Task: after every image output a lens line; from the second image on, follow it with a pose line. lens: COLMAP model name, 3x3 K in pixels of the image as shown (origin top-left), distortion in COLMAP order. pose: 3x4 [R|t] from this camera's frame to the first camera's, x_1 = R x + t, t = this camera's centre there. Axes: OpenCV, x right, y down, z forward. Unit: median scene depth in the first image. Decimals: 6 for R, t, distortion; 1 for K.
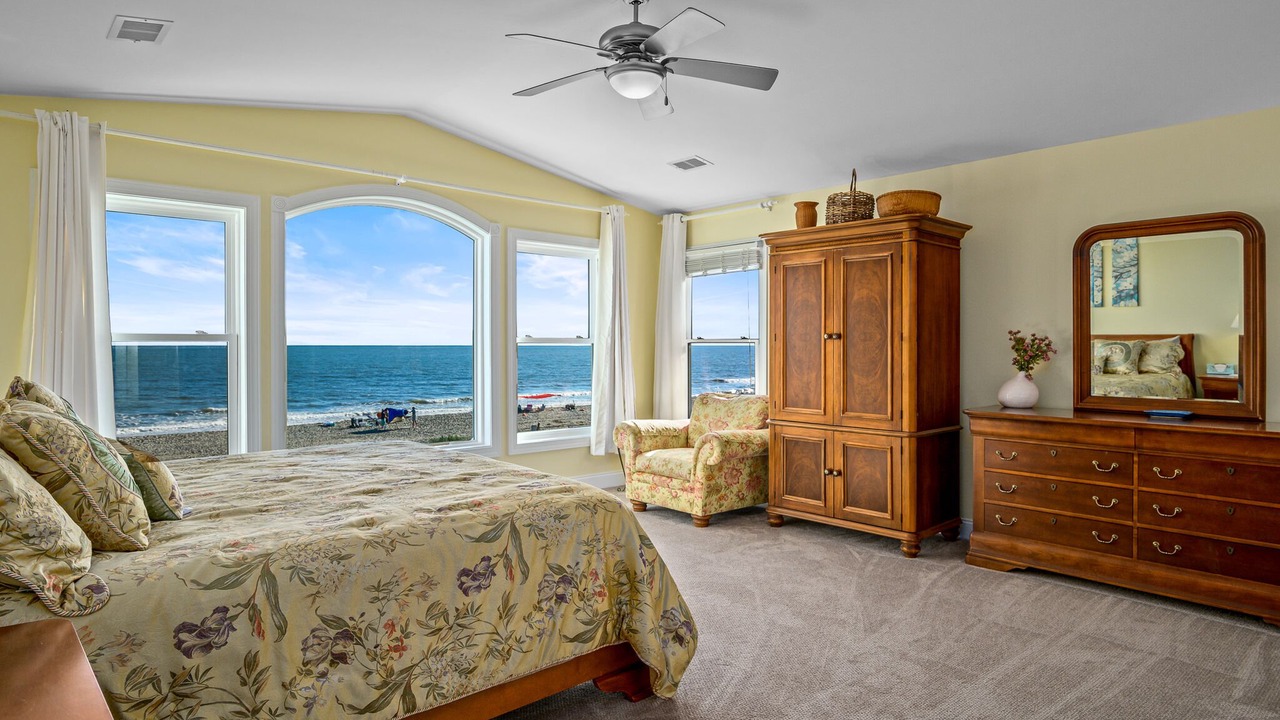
lens RADIAL K [[701.1, 0, 643.6], [0, 701.1, 349.8], [0, 0, 1]] dist [-0.014947, -0.001192]
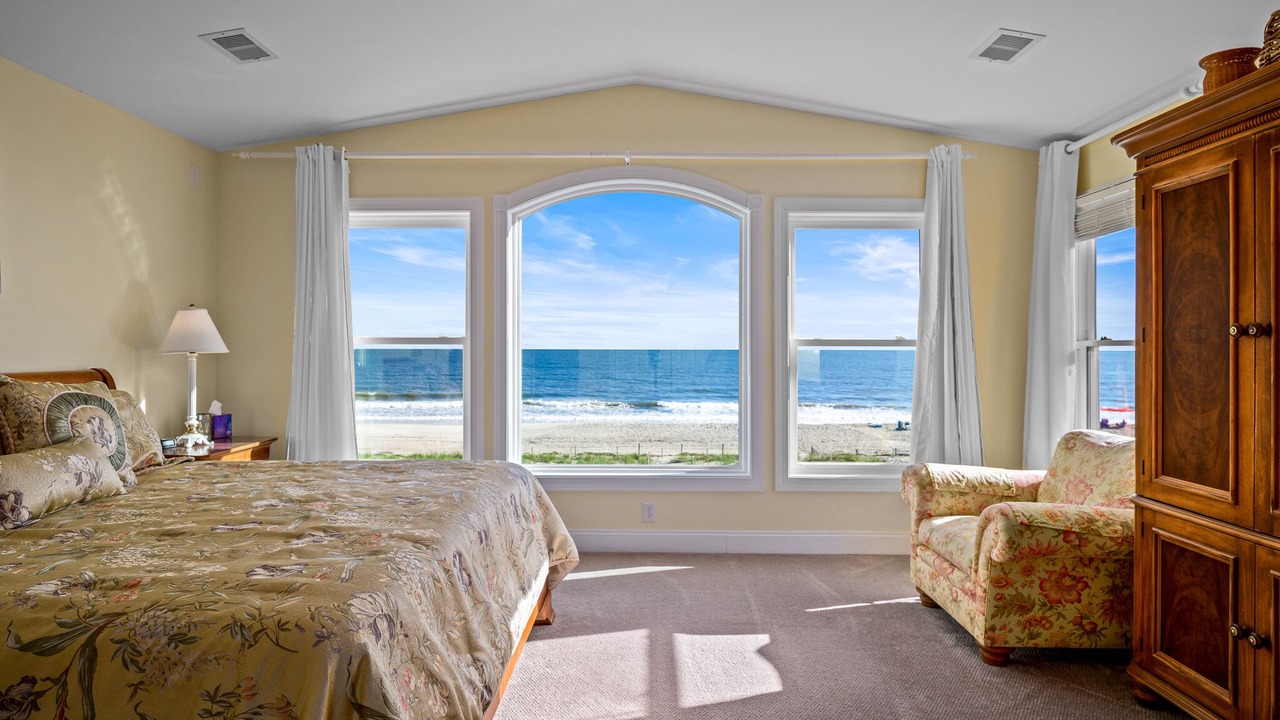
lens RADIAL K [[701.1, 0, 643.6], [0, 701.1, 349.8], [0, 0, 1]] dist [-0.014947, -0.001192]
pose [[0.739112, 0.002883, -0.673576, 0.261217], [-0.007039, 0.999969, -0.003443, -0.002611], [0.673546, 0.007286, 0.739110, 0.385349]]
